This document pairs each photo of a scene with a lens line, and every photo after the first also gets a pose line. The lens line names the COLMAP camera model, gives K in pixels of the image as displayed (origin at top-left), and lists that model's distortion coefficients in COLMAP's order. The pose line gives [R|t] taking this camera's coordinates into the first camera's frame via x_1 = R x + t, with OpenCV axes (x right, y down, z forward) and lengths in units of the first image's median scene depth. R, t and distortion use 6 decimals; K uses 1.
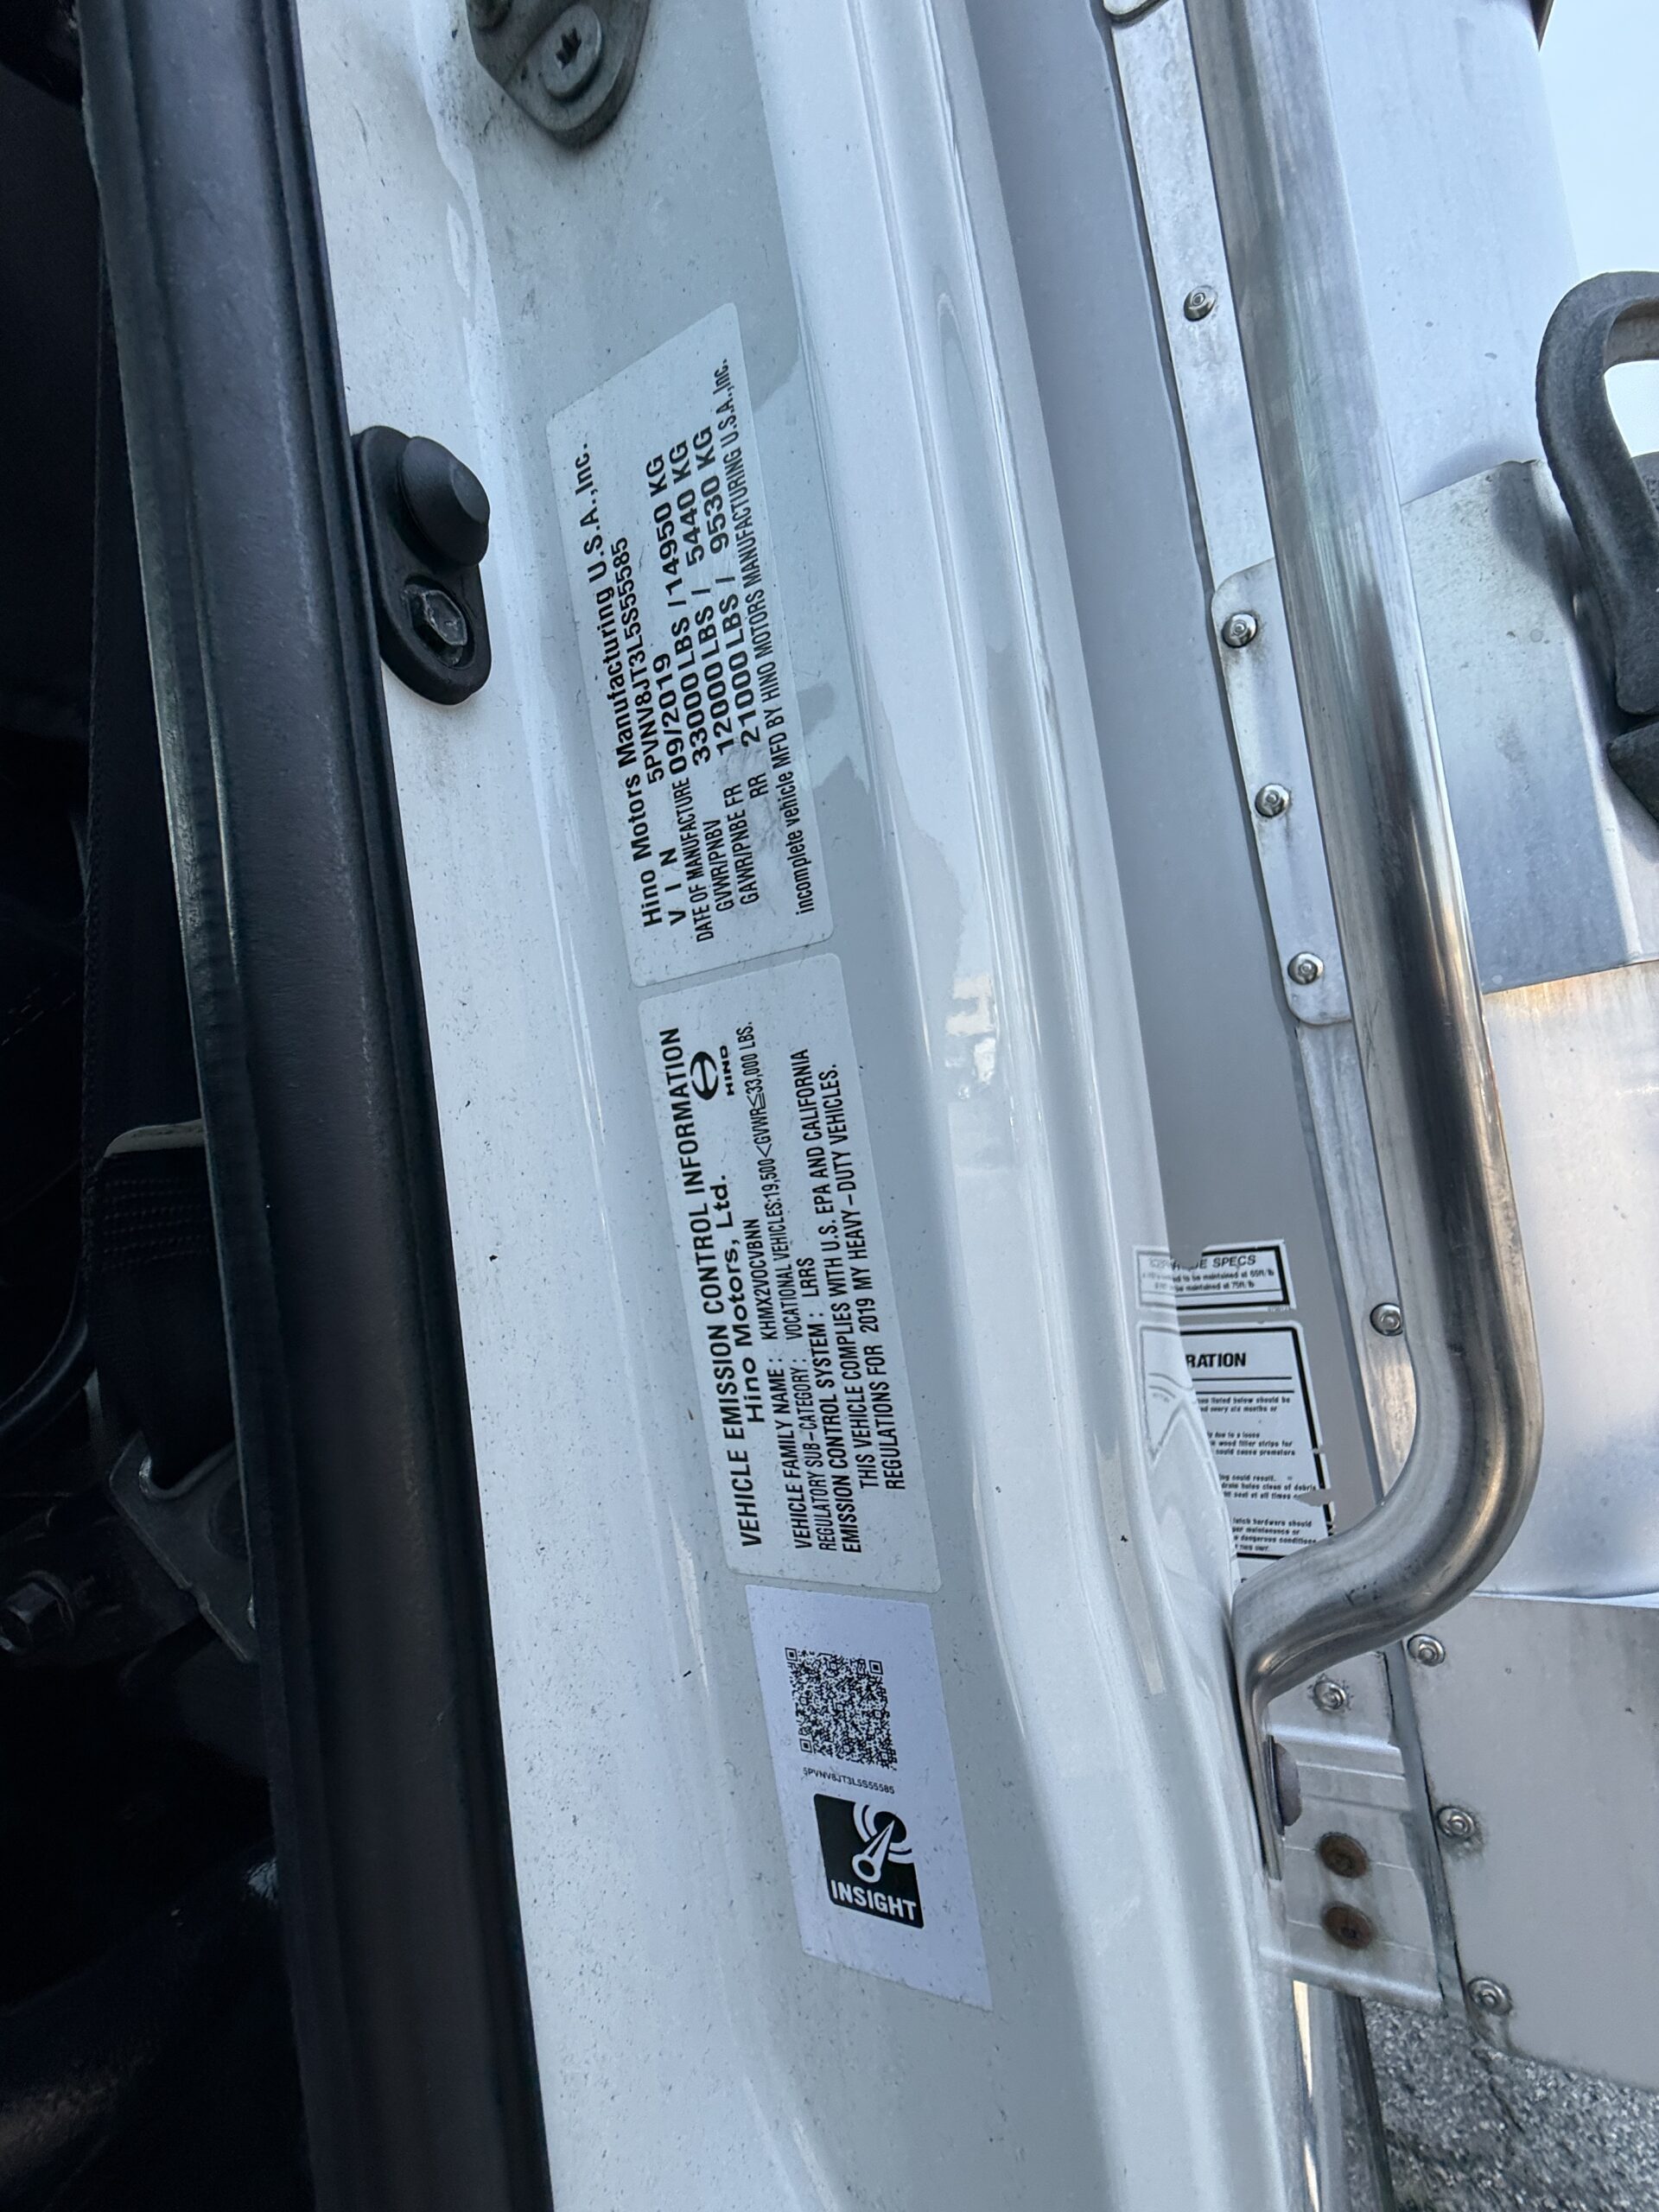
lens RADIAL K [[867.7, 0, 835.7], [0, 867.7, 1107.5], [0, 0, 1]] dist [-0.000399, -0.001105]
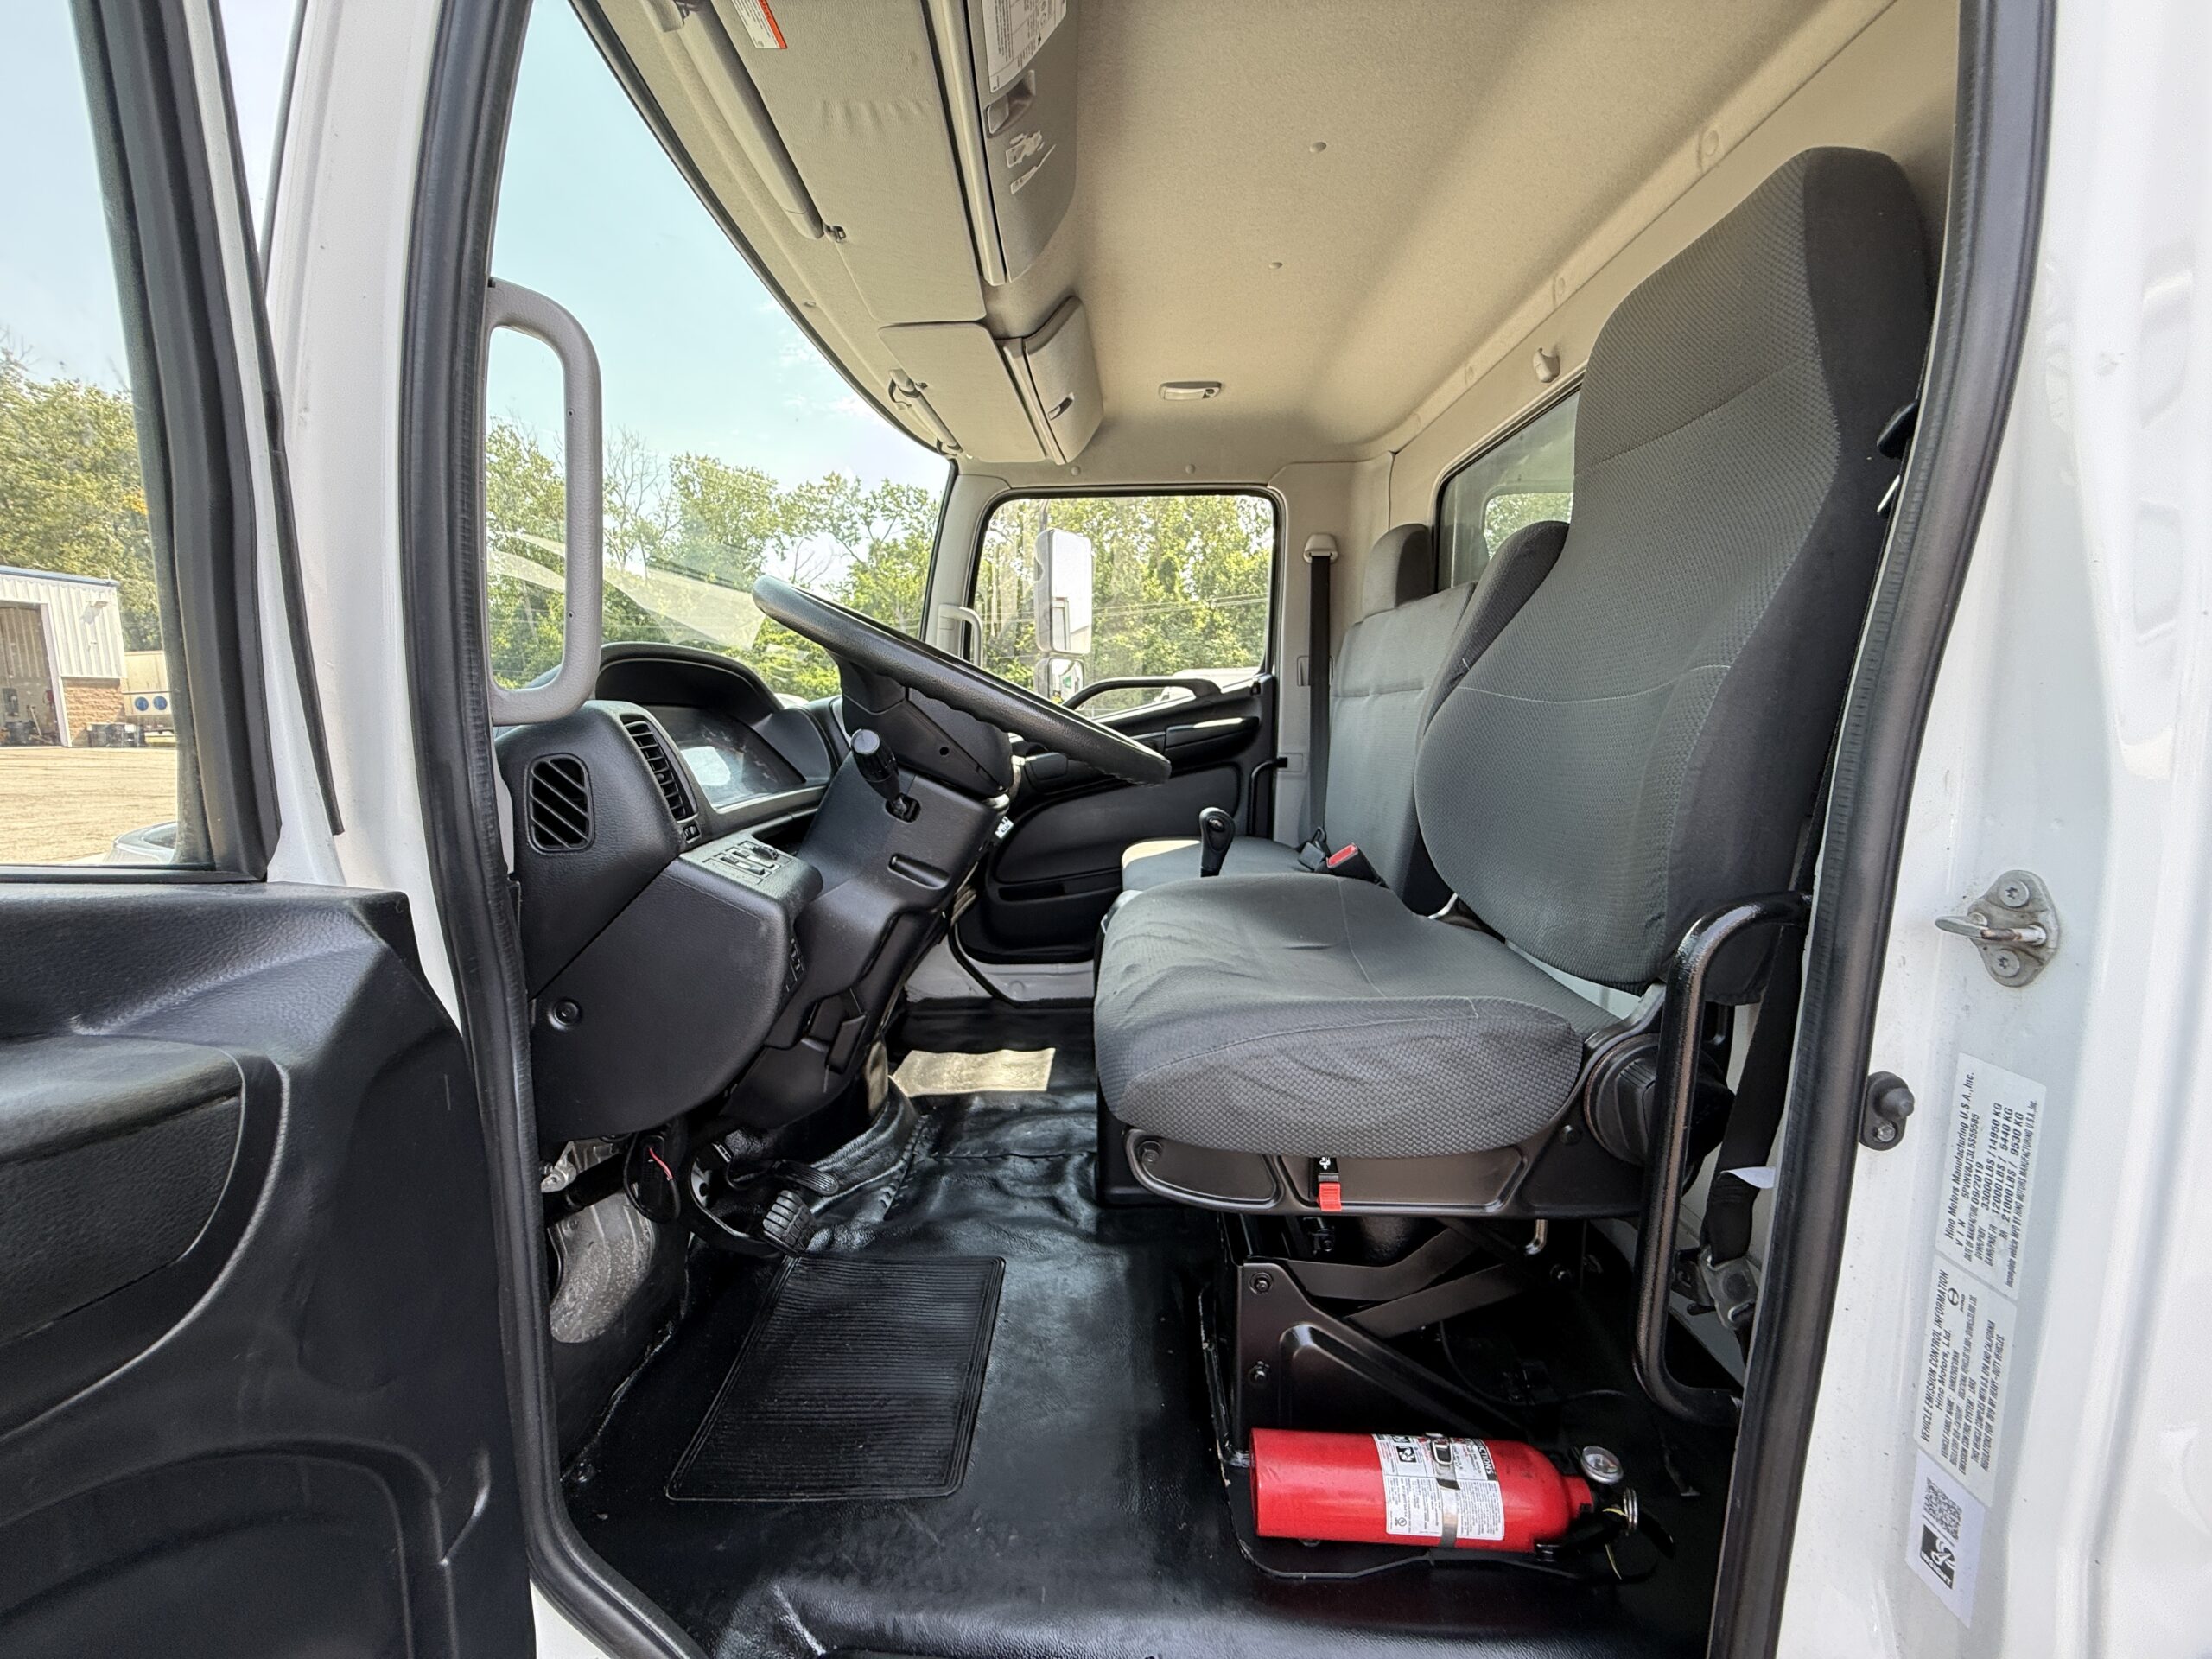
lens RADIAL K [[867.7, 0, 1108.8], [0, 867.7, 819.6], [0, 0, 1]] dist [-0.000399, -0.001105]
pose [[0.420987, 0.258419, -0.869477, 0.769595], [-0.063943, 0.964629, 0.255739, -2.159581], [0.904810, -0.052066, 0.422620, -2.708167]]
